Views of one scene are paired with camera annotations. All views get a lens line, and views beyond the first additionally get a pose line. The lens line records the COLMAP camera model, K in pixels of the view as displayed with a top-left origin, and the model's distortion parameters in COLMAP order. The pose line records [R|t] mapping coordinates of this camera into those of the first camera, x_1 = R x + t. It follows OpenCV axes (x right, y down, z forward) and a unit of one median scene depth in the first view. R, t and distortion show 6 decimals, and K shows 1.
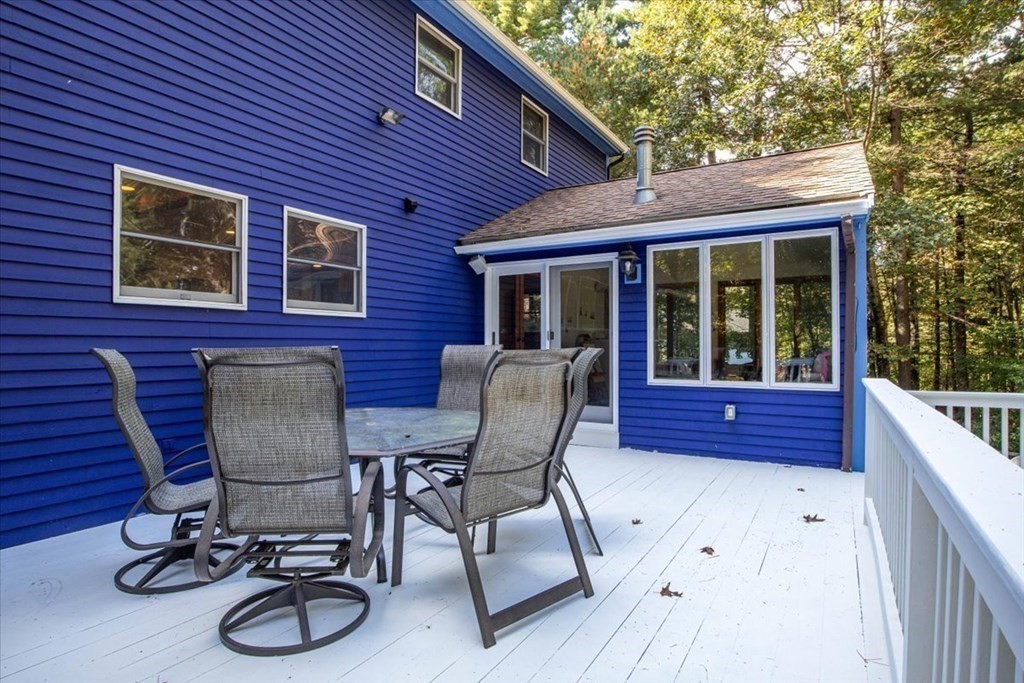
lens RADIAL K [[517.5, 0, 515.6], [0, 517.5, 329.0], [0, 0, 1]] dist [-0.004517, -0.000413]
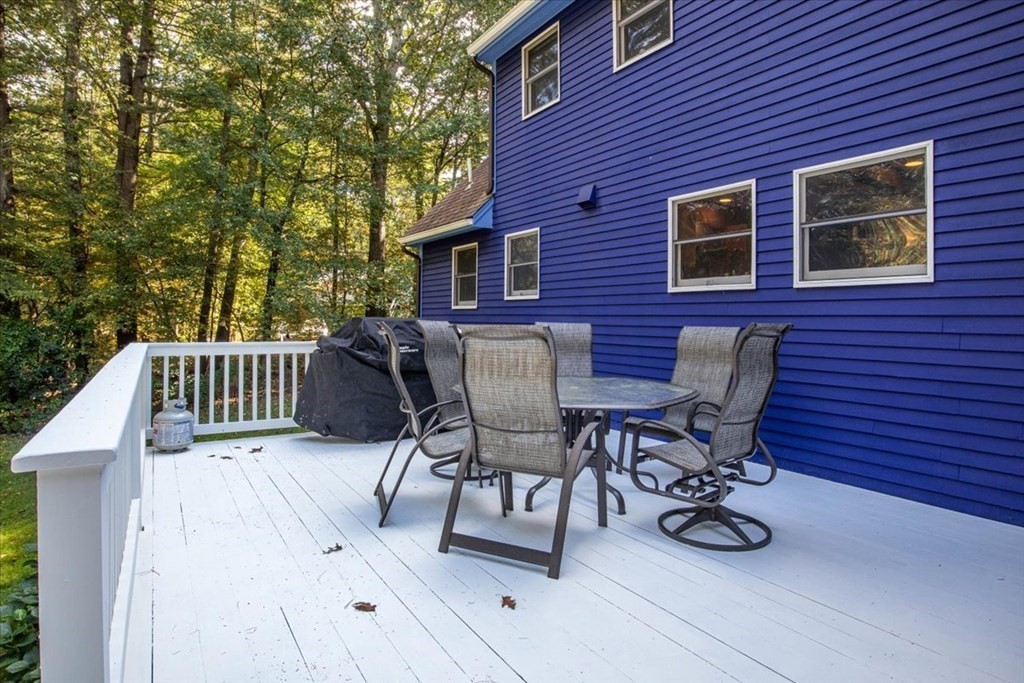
lens RADIAL K [[504.5, 0, 512.3], [0, 504.5, 316.7], [0, 0, 1]] dist [-0.001621, -0.000148]
pose [[-0.381324, -0.006981, -0.924415, 0.688611], [0.011604, 0.999857, -0.012338, 0.030269], [0.924369, -0.015432, -0.381189, 1.070480]]
